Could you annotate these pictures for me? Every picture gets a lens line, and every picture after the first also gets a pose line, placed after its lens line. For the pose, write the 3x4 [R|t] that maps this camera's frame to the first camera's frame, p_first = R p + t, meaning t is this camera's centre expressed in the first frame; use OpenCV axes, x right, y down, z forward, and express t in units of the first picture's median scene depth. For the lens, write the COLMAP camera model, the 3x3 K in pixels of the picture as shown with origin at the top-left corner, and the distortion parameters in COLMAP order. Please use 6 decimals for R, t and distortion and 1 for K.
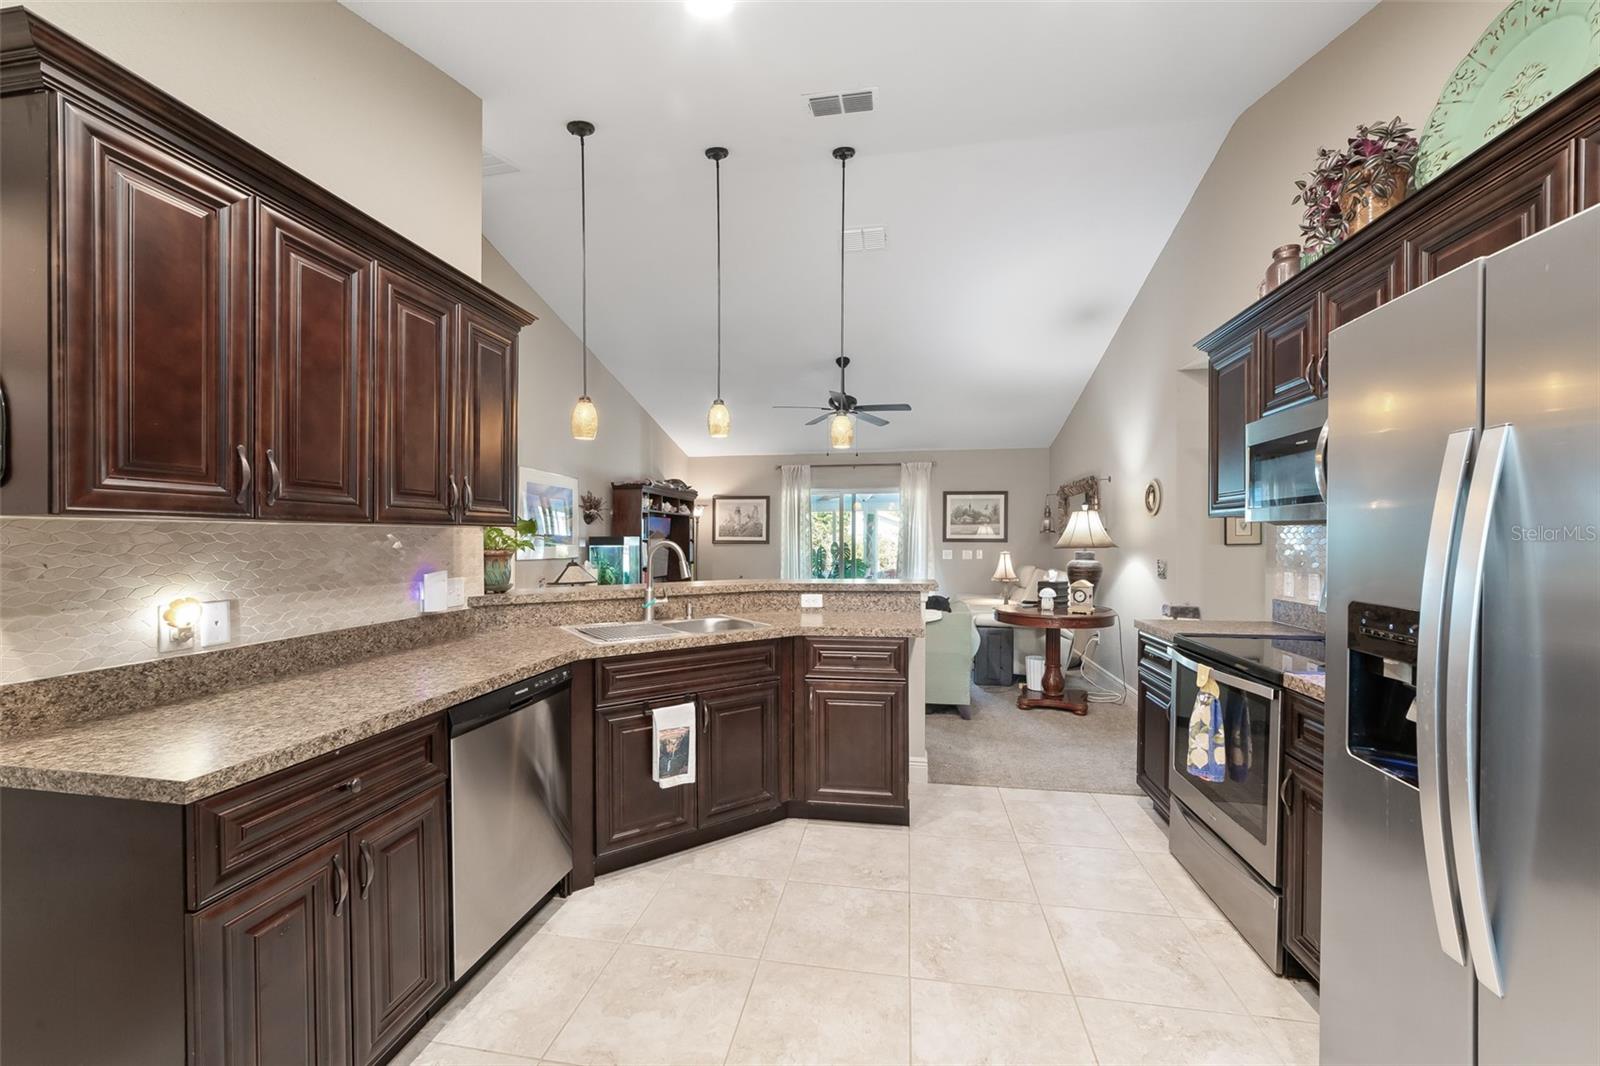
lens RADIAL K [[625.7, 0, 803.9], [0, 625.7, 543.8], [0, 0, 1]] dist [-0.009322, 0.000173]
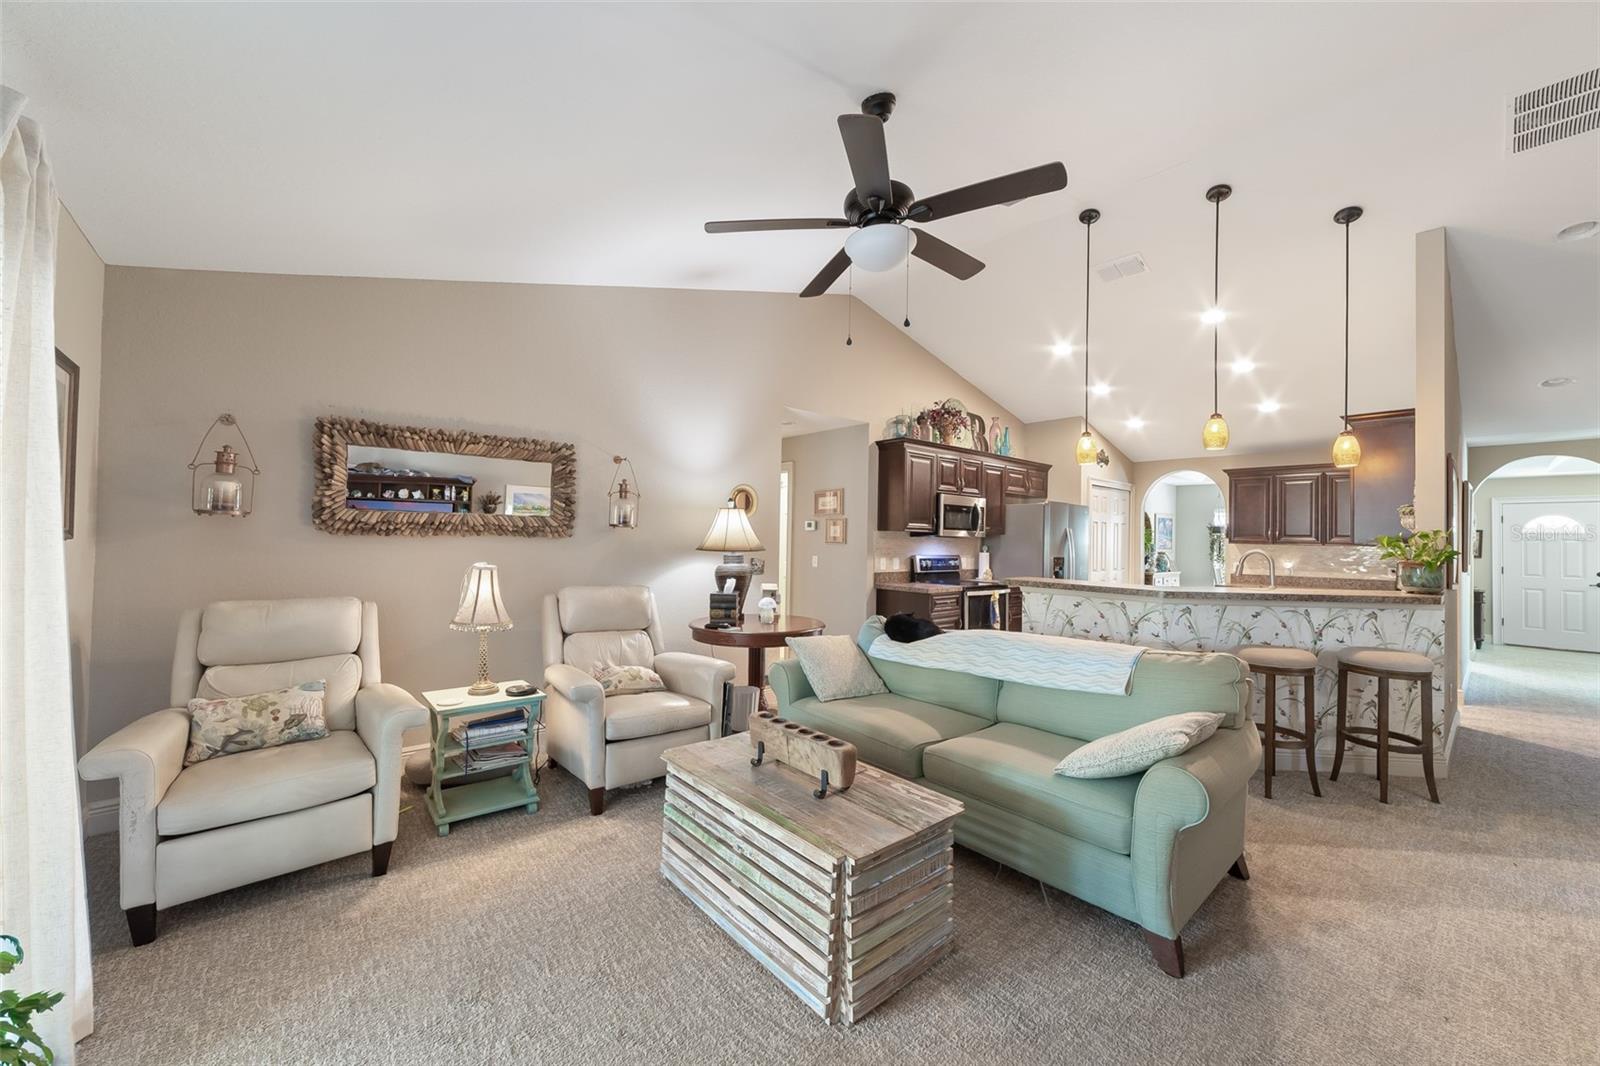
lens RADIAL K [[612.2, 0, 795.0], [0, 612.2, 527.7], [0, 0, 1]] dist [-0.020848, 0.008572]
pose [[-0.763041, 0.000945, 0.646350, -0.253728], [-0.011571, 0.999819, -0.015122, -0.017626], [-0.646247, -0.019018, -0.762891, 2.220759]]
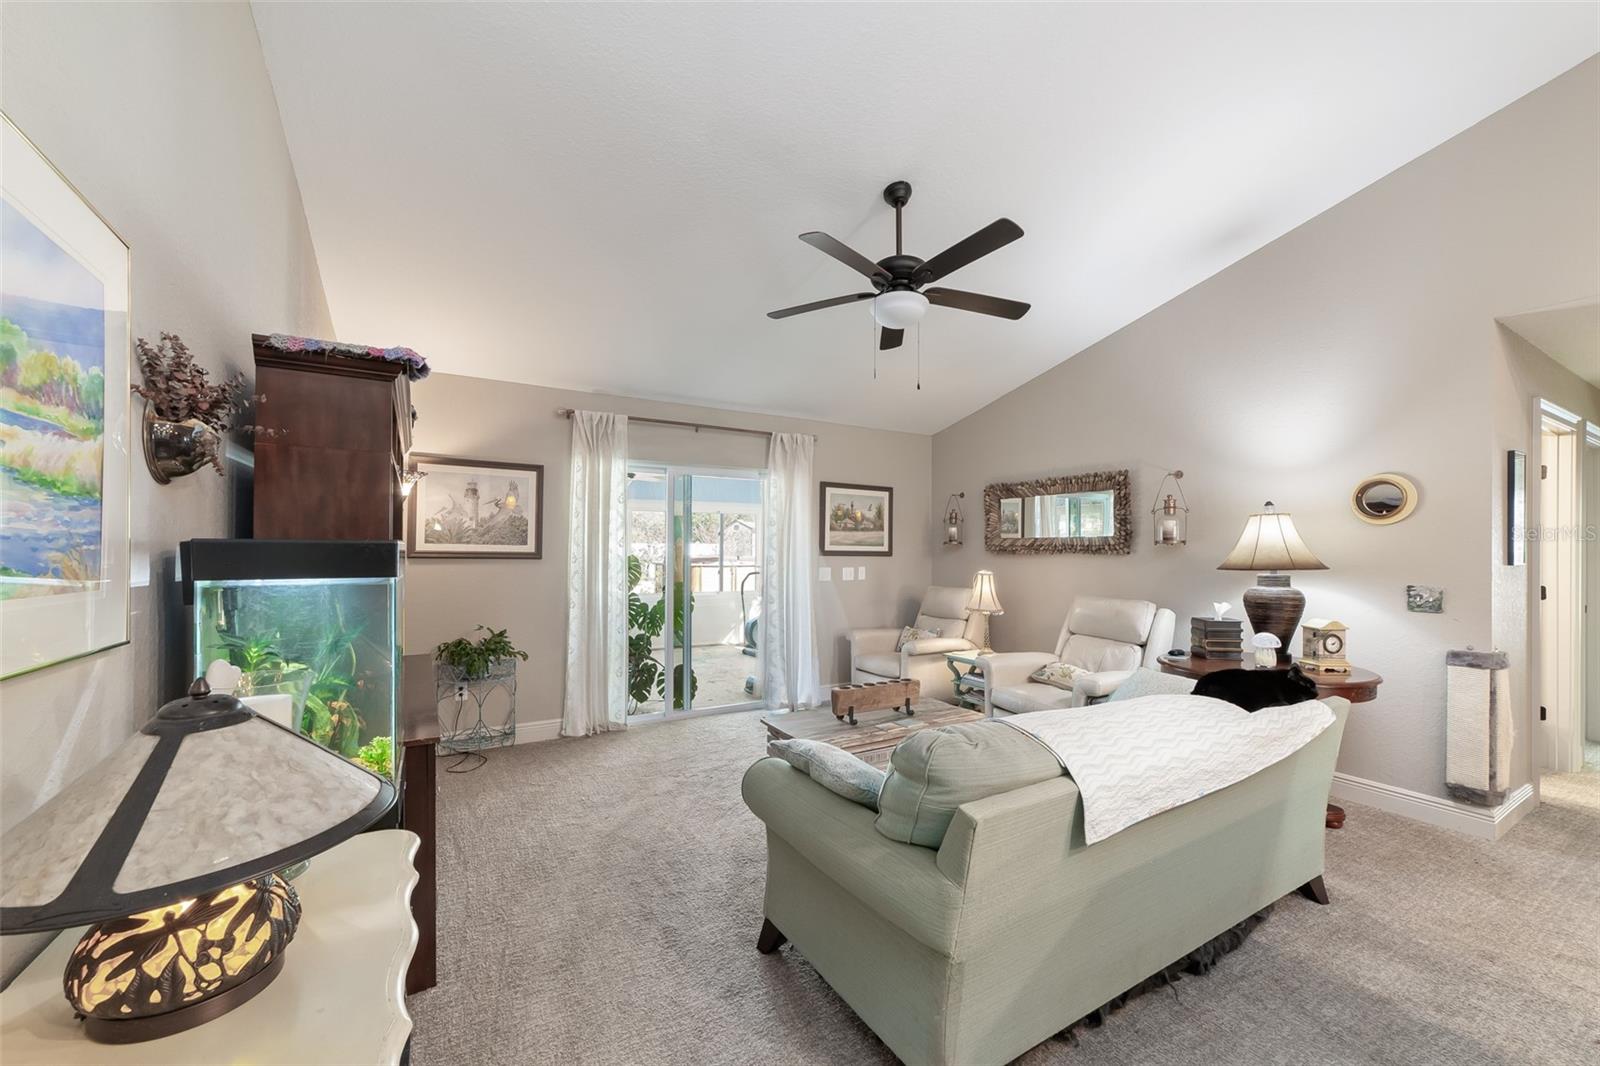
lens RADIAL K [[612.4, 0, 793.1], [0, 612.4, 549.9], [0, 0, 1]] dist [-0.018416, 0.000234]
pose [[0.772080, 0.007146, 0.635485, -0.509464], [-0.003794, 0.999971, -0.006635, -0.010884], [-0.635514, 0.002712, 0.772084, 1.138518]]
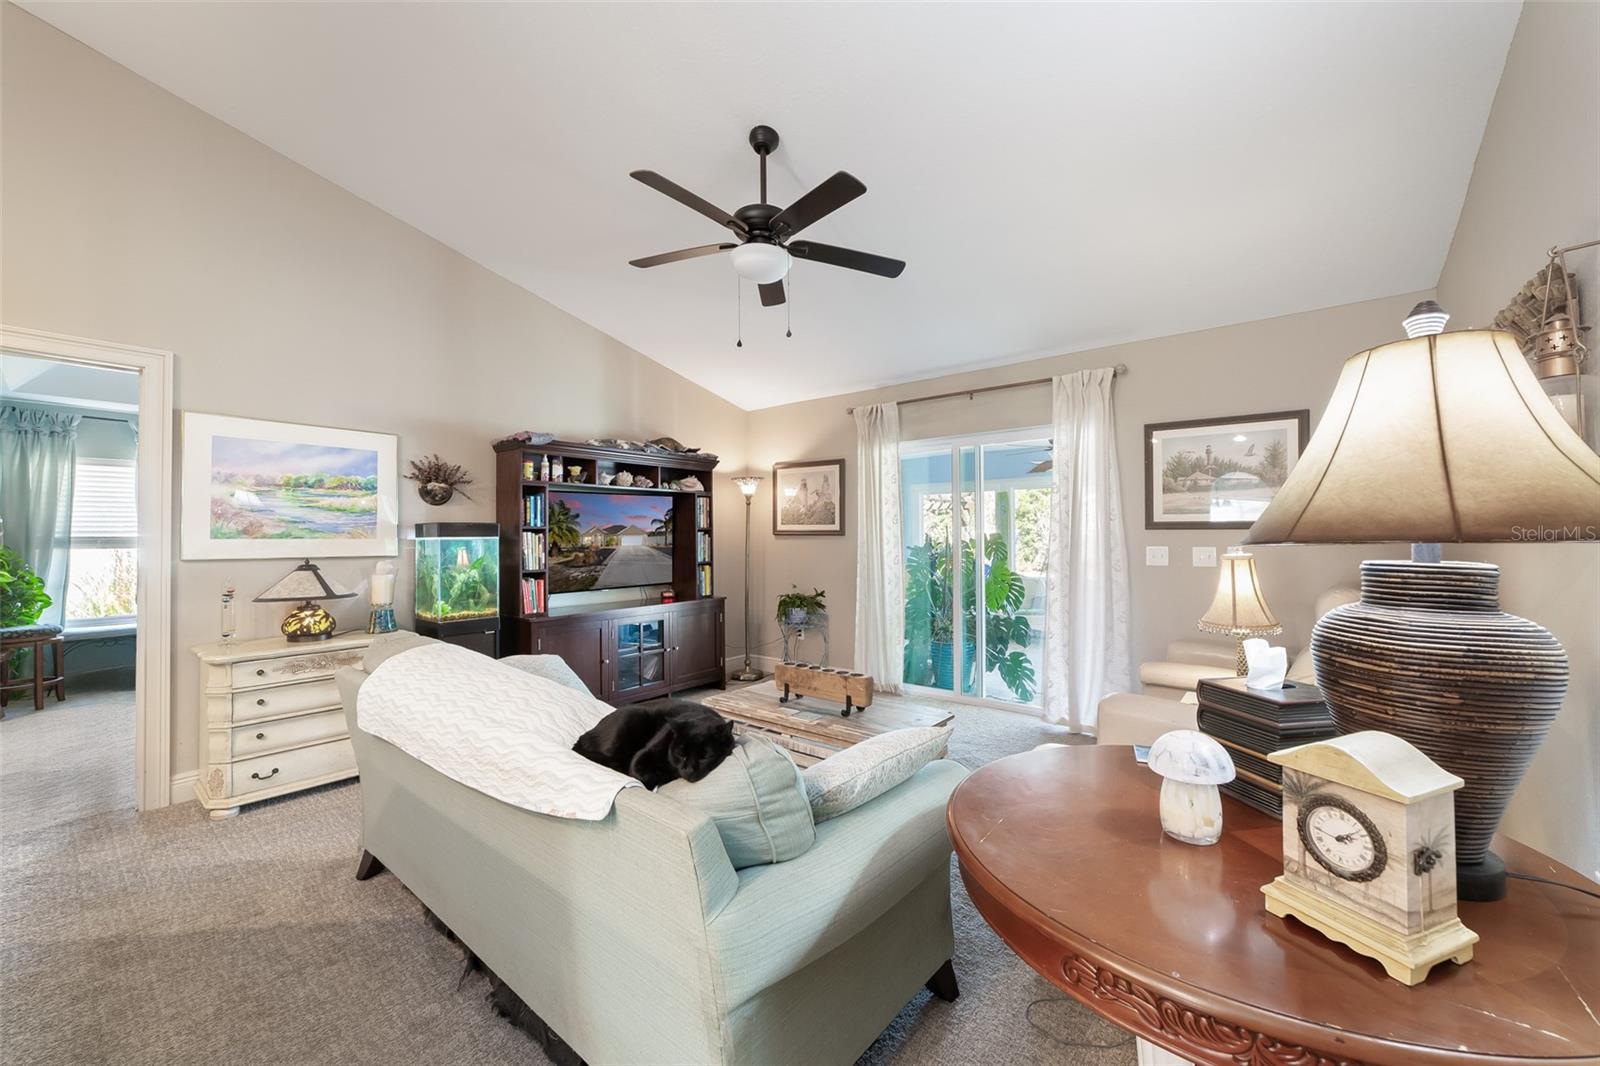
lens RADIAL K [[621.5, 0, 796.8], [0, 621.5, 531.7], [0, 0, 1]] dist [-0.038287, -0.000061]
pose [[0.861638, -0.006117, -0.507486, 0.522204], [0.000727, 0.999941, -0.010820, 0.007537], [0.507522, 0.008954, 0.861592, 1.039067]]
